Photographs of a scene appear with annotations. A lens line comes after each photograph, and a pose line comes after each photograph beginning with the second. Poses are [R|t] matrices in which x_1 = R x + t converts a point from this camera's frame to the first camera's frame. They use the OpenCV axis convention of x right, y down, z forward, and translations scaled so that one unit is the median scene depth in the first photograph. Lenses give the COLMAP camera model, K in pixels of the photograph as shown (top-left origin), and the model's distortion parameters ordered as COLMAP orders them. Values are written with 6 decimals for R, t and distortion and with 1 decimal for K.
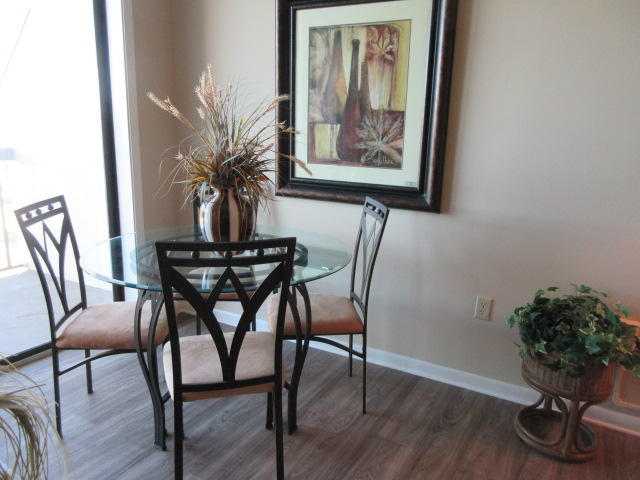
lens RADIAL K [[483.7, 0, 322.6], [0, 483.7, 240.2], [0, 0, 1]] dist [-0.006187, -0.001614]
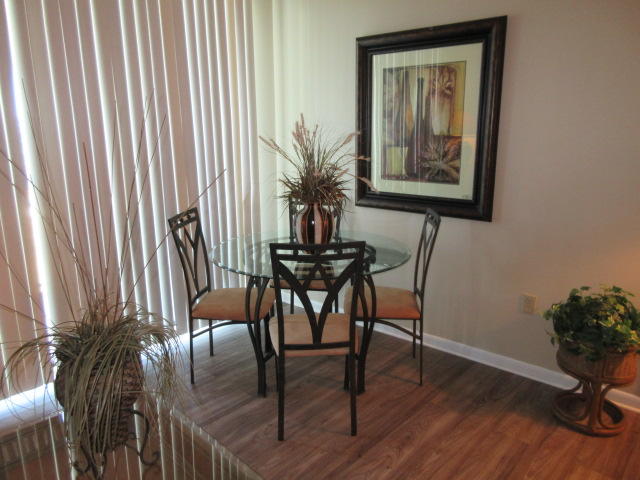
lens RADIAL K [[483.7, 0, 319.4], [0, 483.7, 239.9], [0, 0, 1]] dist [-0.006187, -0.001614]
pose [[0.978693, 0.014774, -0.204796, 0.084049], [-0.015407, 0.999880, -0.001497, -0.004502], [0.204749, 0.004621, 0.978804, -0.267304]]
